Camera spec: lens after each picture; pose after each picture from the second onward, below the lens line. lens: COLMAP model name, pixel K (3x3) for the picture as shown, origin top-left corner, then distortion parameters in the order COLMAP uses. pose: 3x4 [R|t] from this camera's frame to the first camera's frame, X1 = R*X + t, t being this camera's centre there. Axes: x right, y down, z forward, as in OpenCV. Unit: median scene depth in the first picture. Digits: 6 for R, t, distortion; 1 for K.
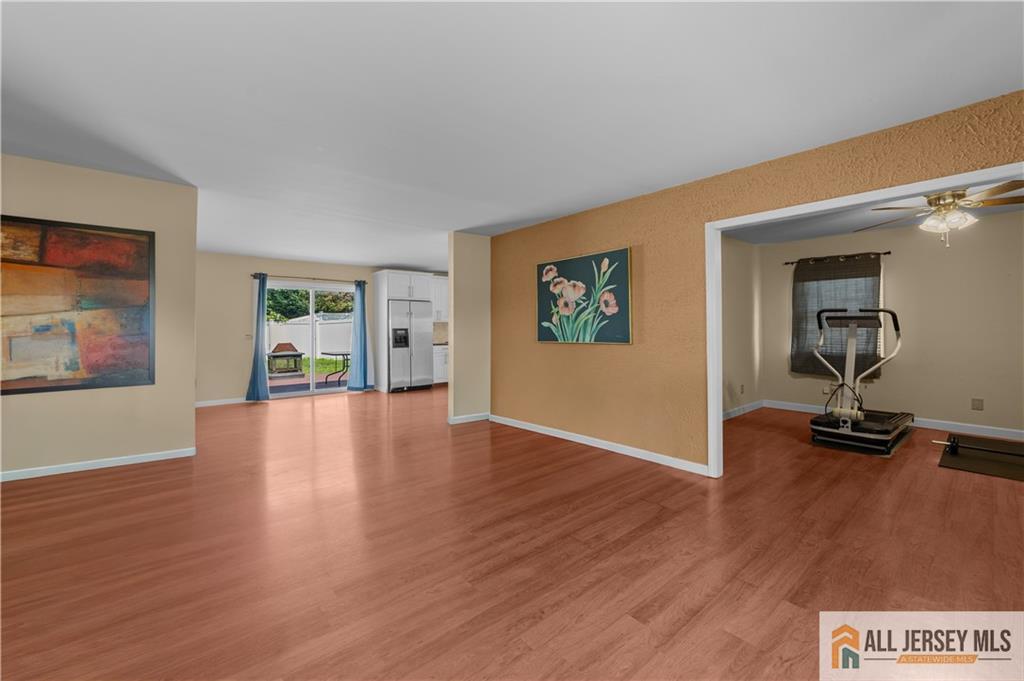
lens RADIAL K [[412.3, 0, 485.3], [0, 412.3, 323.3], [0, 0, 1]] dist [-0.000006, 0.000194]
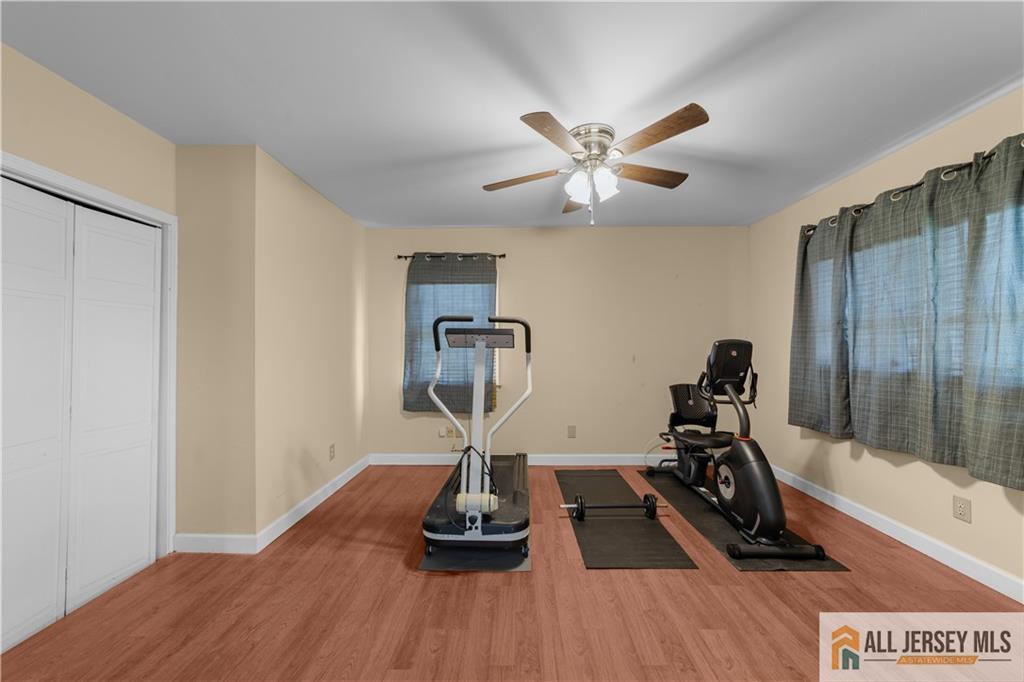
lens RADIAL K [[404.4, 0, 515.5], [0, 404.4, 344.7], [0, 0, 1]] dist [-0.000452, 0.000023]
pose [[0.635813, 0.005978, 0.771820, 0.402655], [-0.006307, 0.999977, -0.002550, 0.006560], [-0.771817, -0.003246, 0.635836, 0.504308]]
